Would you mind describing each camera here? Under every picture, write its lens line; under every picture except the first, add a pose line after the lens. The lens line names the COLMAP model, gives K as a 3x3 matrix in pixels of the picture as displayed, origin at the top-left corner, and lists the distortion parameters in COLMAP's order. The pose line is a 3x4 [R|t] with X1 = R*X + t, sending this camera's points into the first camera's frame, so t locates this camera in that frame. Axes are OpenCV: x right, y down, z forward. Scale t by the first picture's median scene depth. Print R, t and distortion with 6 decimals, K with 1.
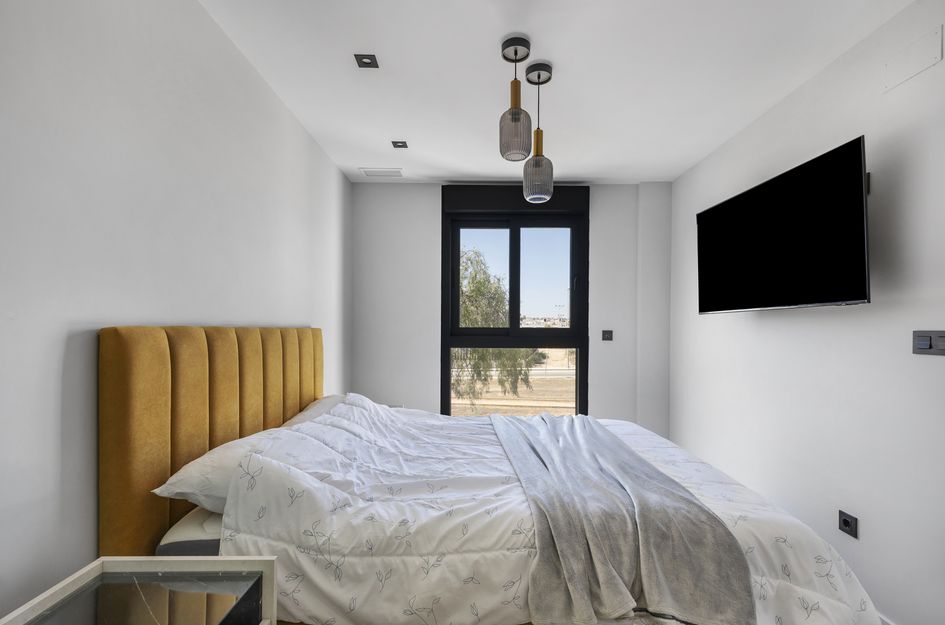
lens RADIAL K [[429.9, 0, 483.4], [0, 429.9, 336.5], [0, 0, 1]] dist [0.005235, -0.002087]
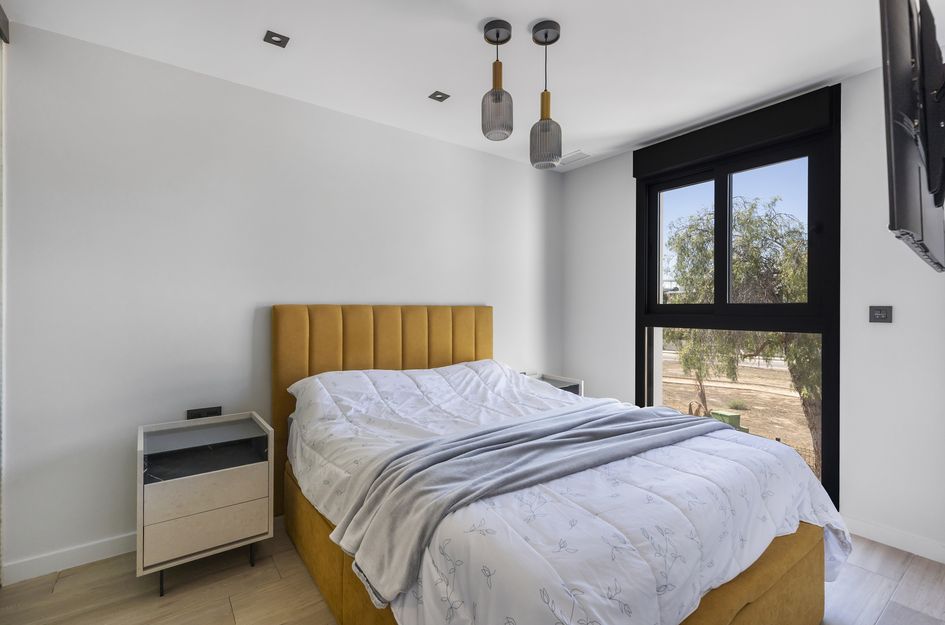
lens RADIAL K [[429.9, 0, 468.6], [0, 429.9, 307.0], [0, 0, 1]] dist [0.005235, -0.002087]
pose [[0.594335, -0.006824, -0.804189, 0.435008], [-0.010247, 0.999819, -0.016057, 0.003061], [0.804152, 0.017784, 0.594157, 0.165573]]
